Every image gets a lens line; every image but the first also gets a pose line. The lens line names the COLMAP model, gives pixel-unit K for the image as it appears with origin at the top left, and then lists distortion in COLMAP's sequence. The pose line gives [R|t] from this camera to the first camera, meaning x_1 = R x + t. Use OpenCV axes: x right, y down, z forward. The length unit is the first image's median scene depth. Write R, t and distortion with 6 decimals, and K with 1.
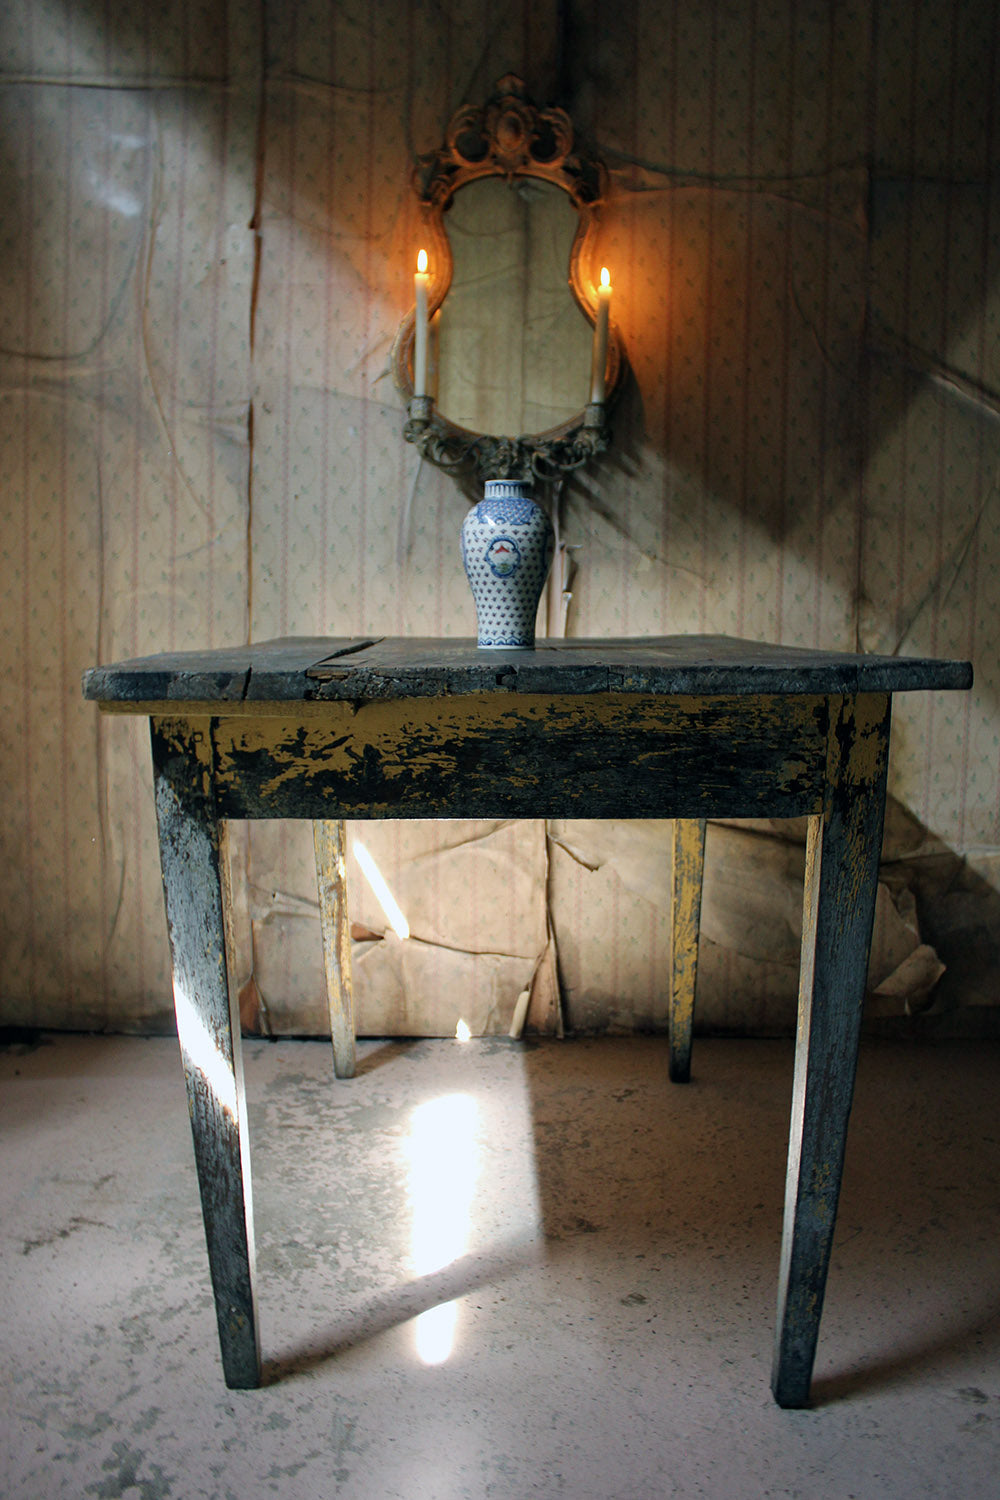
lens RADIAL K [[1207.8, 0, 503.2], [0, 1207.8, 757.6], [0, 0, 1]] dist [-0.150378, 0.126697]
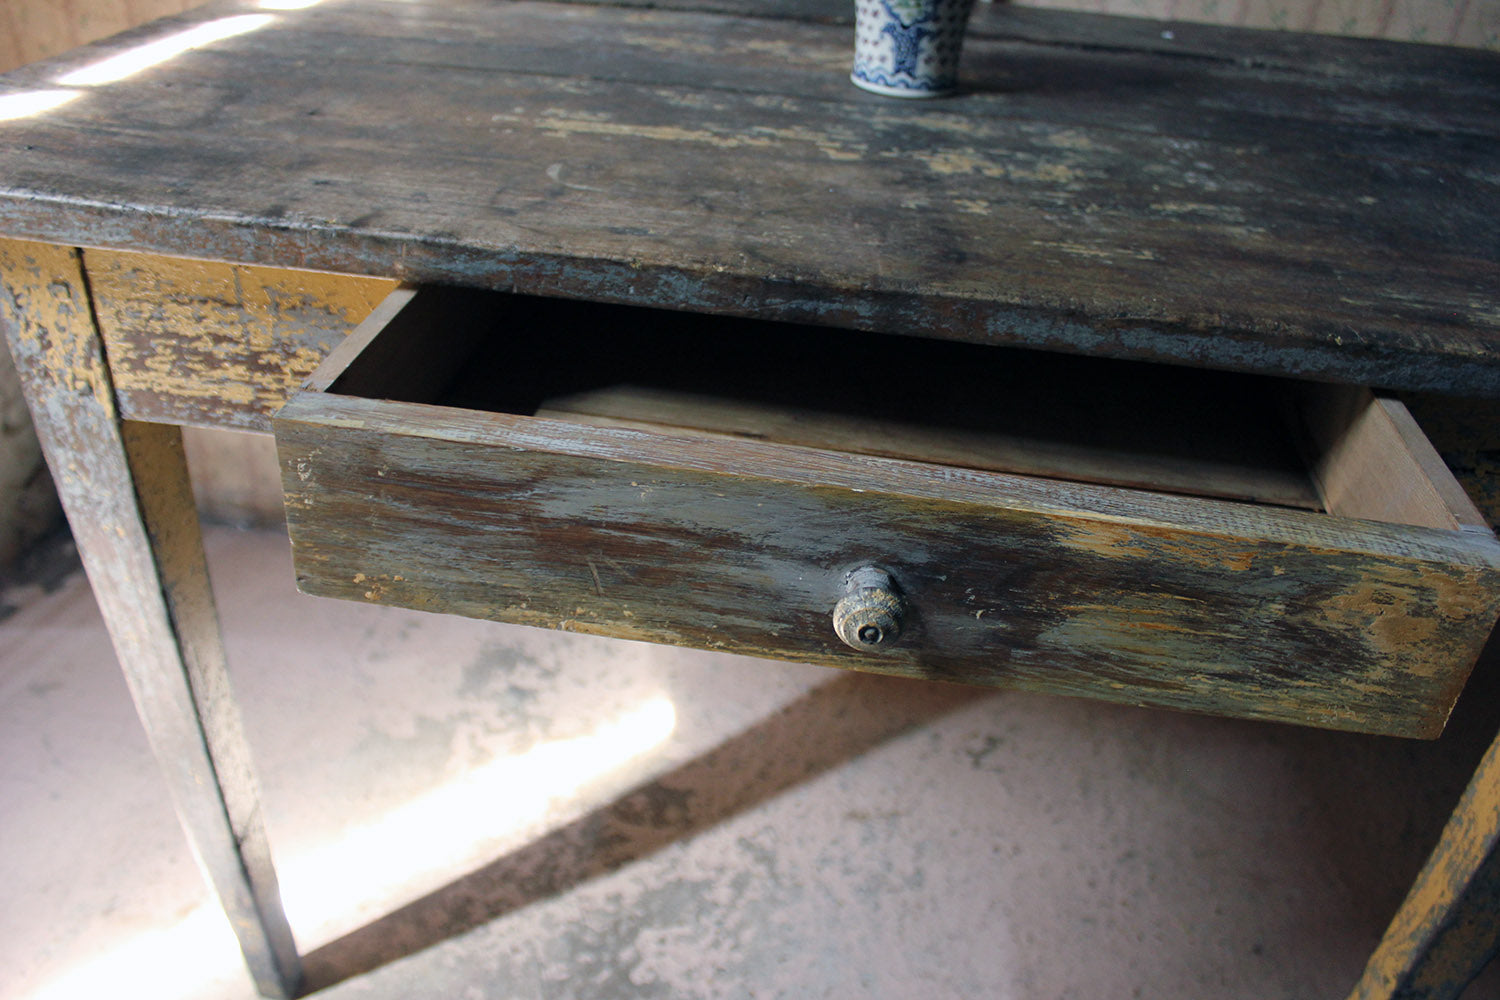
lens RADIAL K [[1232.6, 0, 736.0], [0, 1232.6, 477.4], [0, 0, 1]] dist [-0.140157, 0.099352]
pose [[0.993077, 0.099625, -0.062232, -0.009302], [-0.062216, 0.895483, 0.440727, -0.138647], [0.099635, -0.433804, 0.895481, 0.403000]]
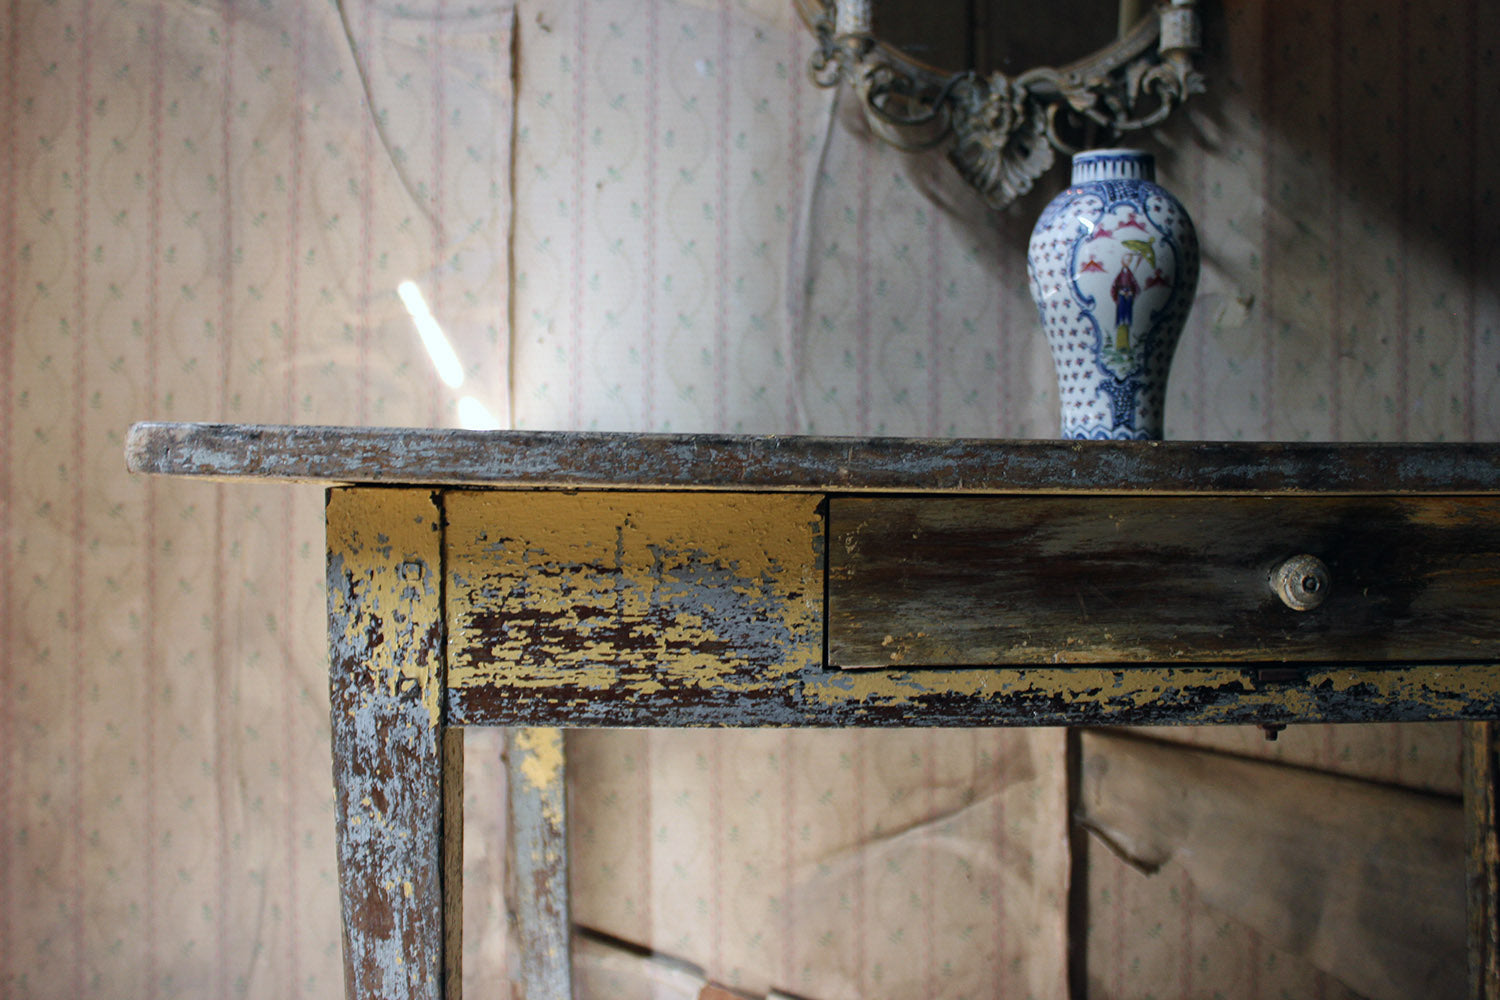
lens RADIAL K [[1569.5, 0, 747.3], [0, 1569.5, 487.5], [0, 0, 1]] dist [-0.081011, 0.000000]
pose [[0.998832, -0.005939, 0.047942, -0.141997], [0.009621, 0.996990, -0.076928, -0.027897], [-0.047341, 0.077299, 0.995883, 0.306808]]
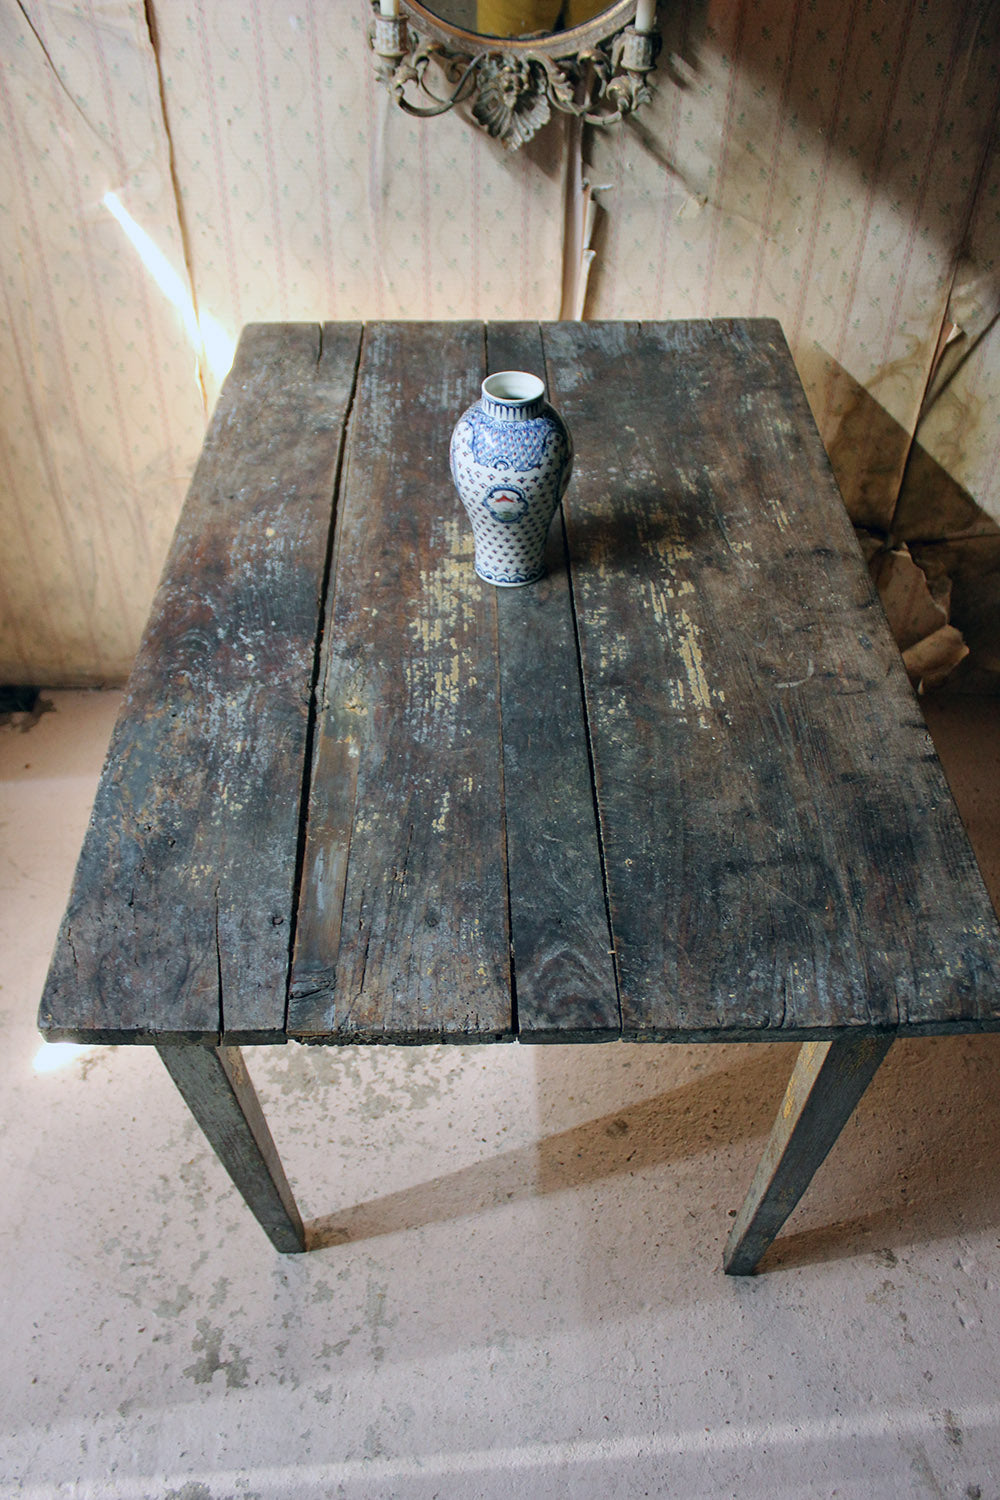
lens RADIAL K [[1226.8, 0, 492.4], [0, 1226.8, 729.6], [0, 0, 1]] dist [-0.121802, 0.079346]
pose [[0.999912, 0.003363, -0.012797, 0.001275], [0.005105, 0.794186, 0.607654, -0.368529], [0.012207, -0.607666, 0.794099, 0.184933]]
